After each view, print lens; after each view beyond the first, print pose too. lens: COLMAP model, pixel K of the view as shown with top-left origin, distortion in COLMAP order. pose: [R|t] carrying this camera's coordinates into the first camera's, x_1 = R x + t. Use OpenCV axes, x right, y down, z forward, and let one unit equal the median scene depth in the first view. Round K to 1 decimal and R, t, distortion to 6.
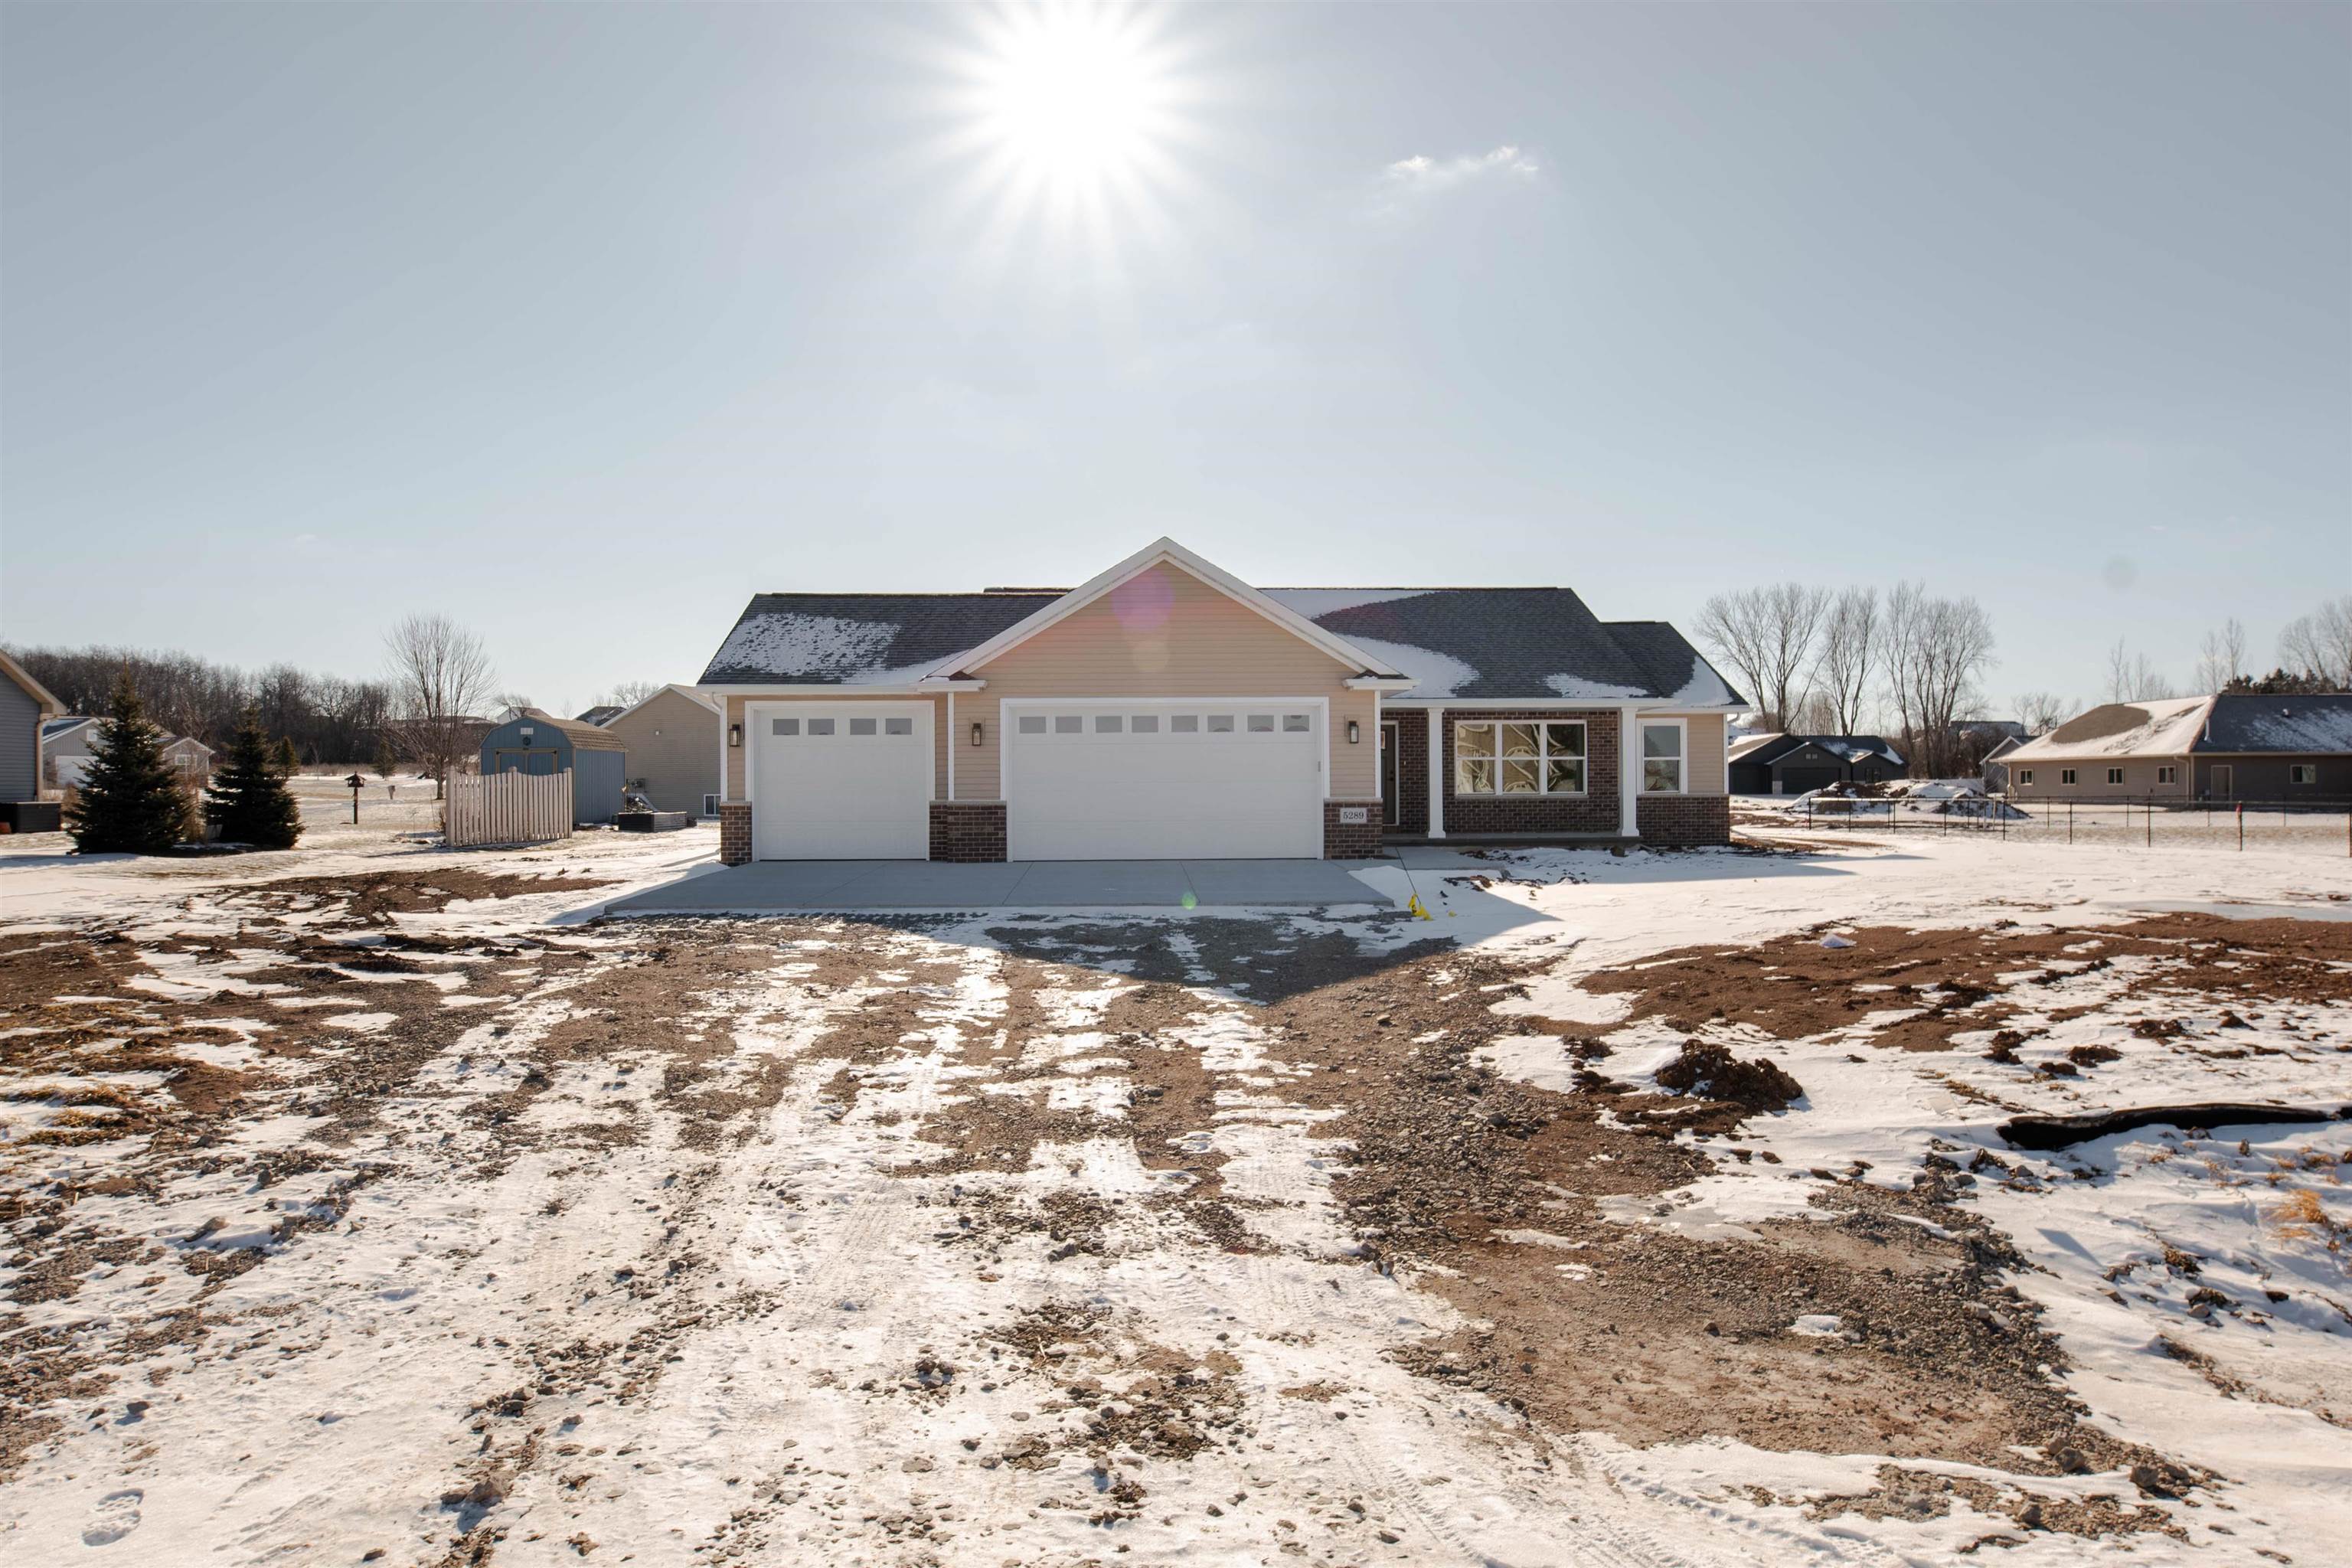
lens RADIAL K [[1484.1, 0, 1176.0], [0, 1484.1, 784.0], [0, 0, 1]] dist [-0.000565, 0.000132]
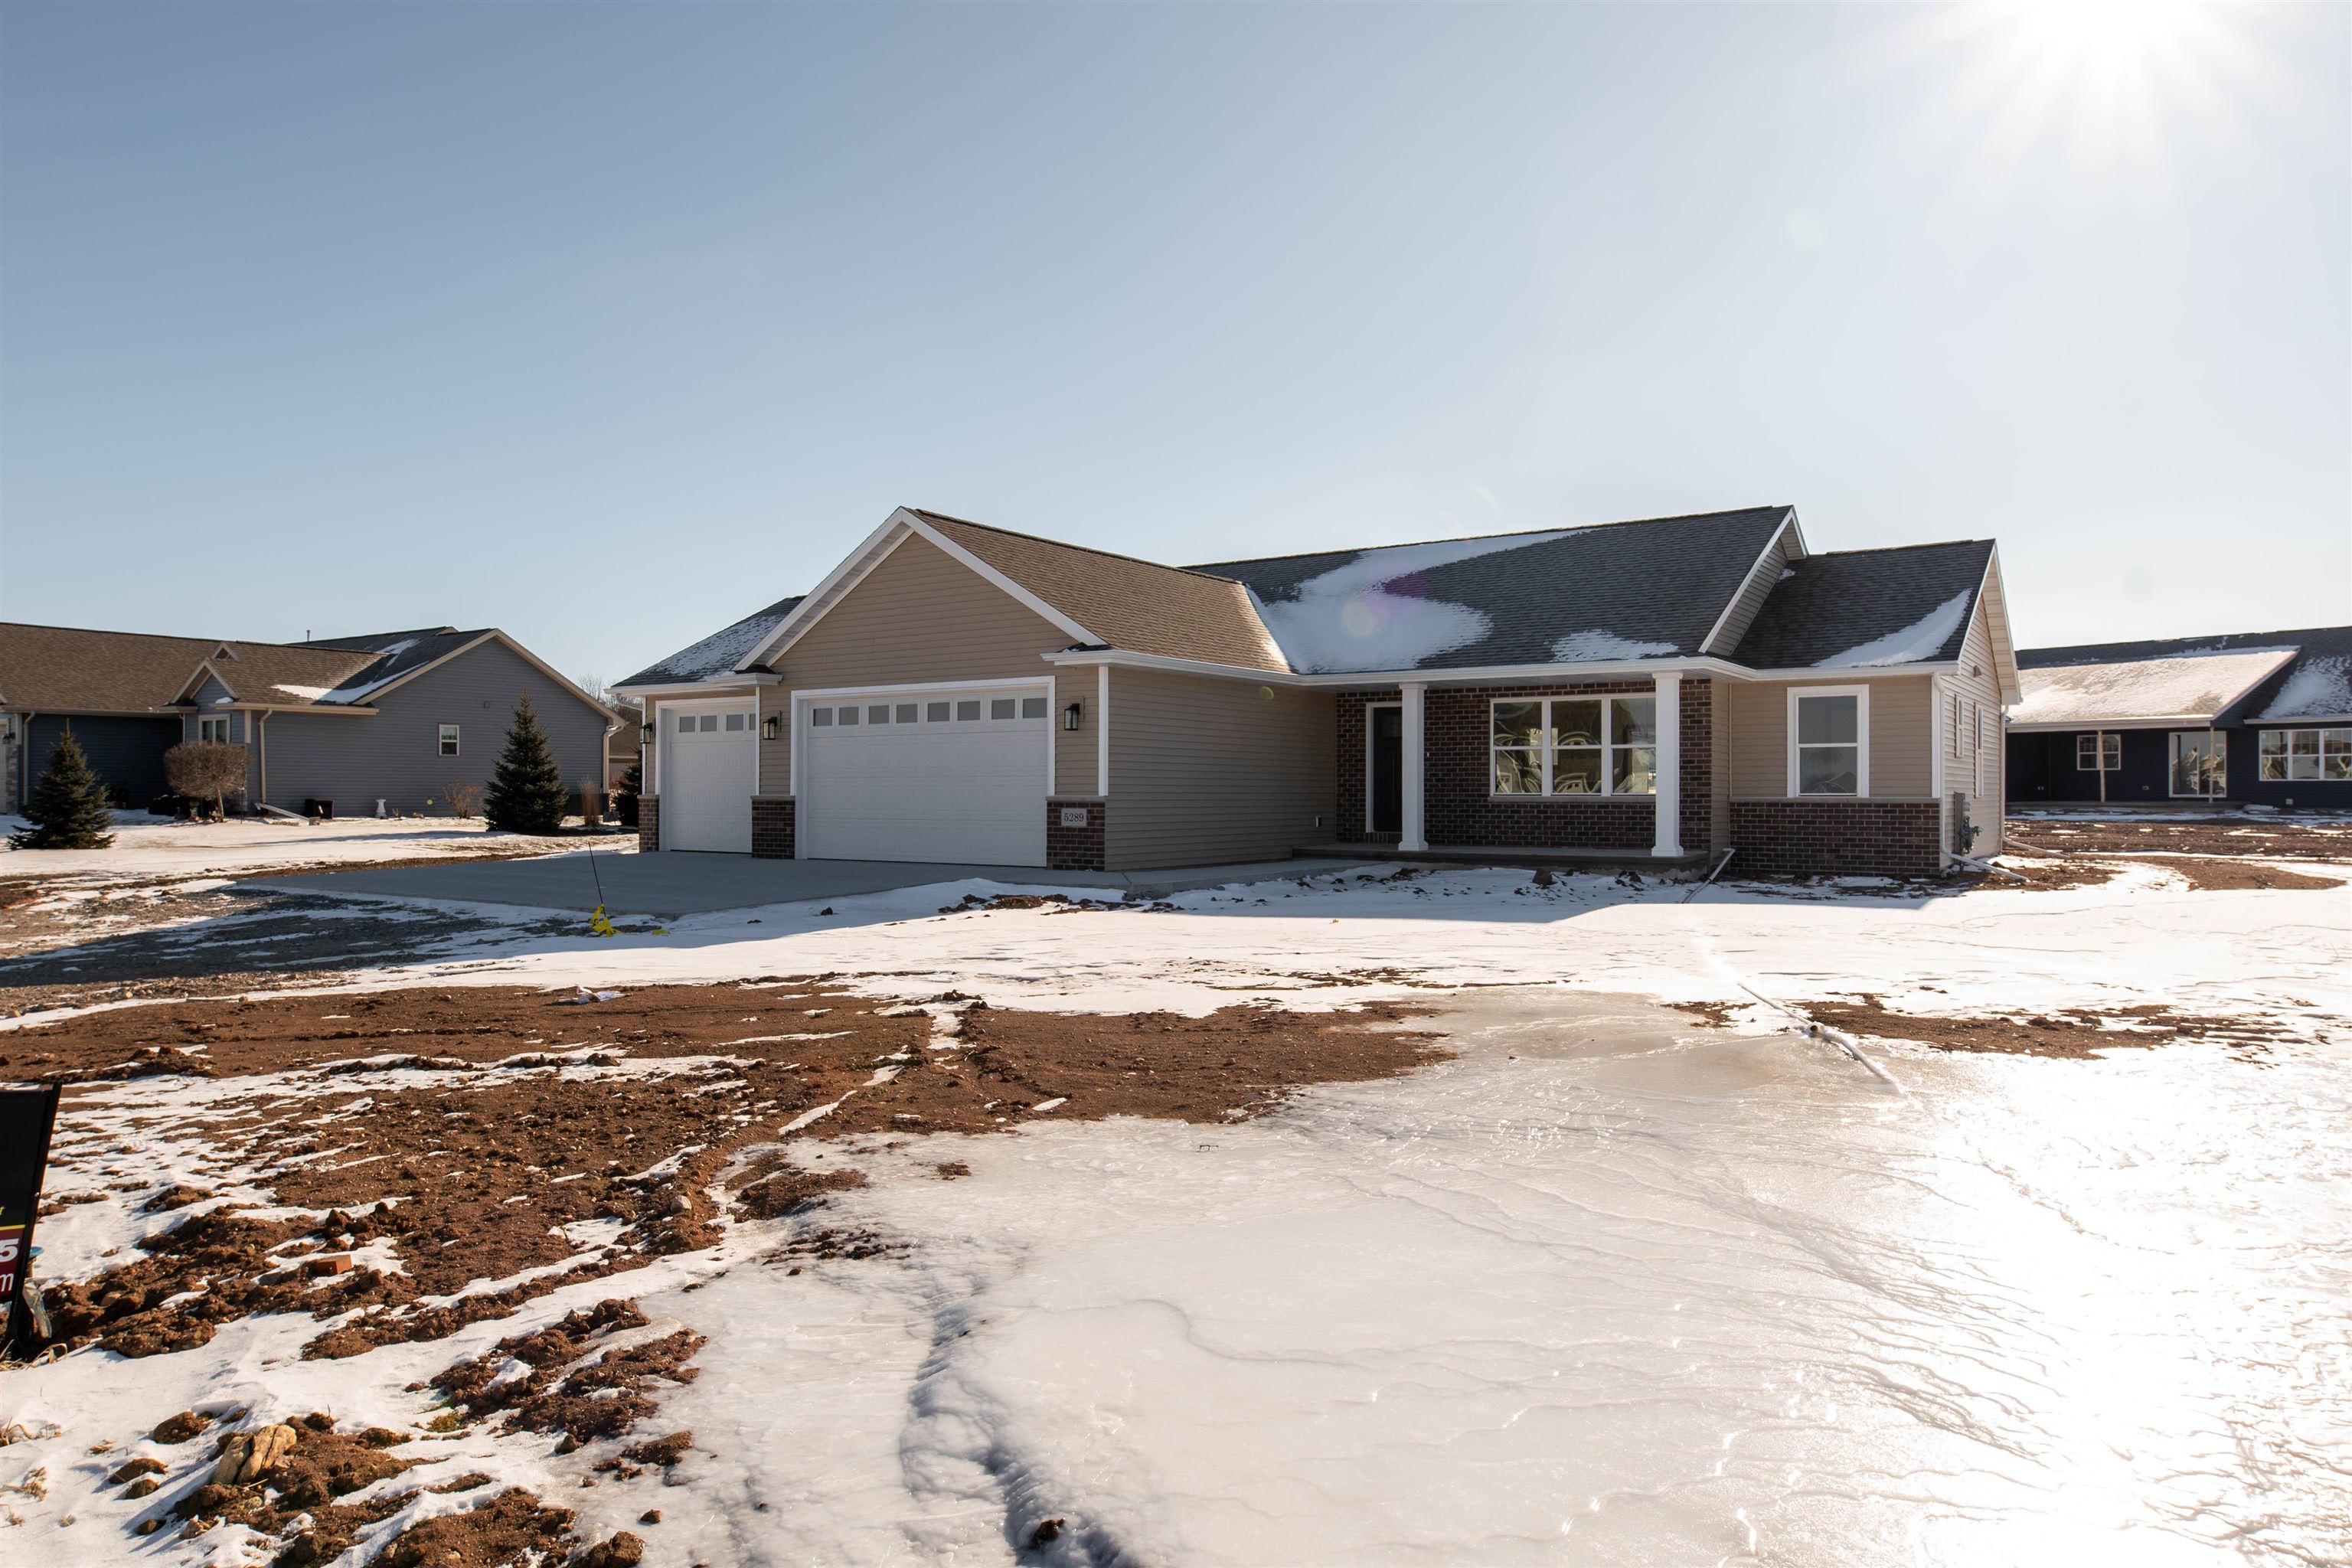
lens RADIAL K [[1484.1, 0, 1176.0], [0, 1484.1, 784.0], [0, 0, 1]] dist [-0.000565, 0.000132]
pose [[0.803837, 0.003528, -0.594839, 0.596089], [-0.003852, 0.999992, 0.000726, 0.001613], [0.594837, 0.001708, 0.803845, 0.334578]]
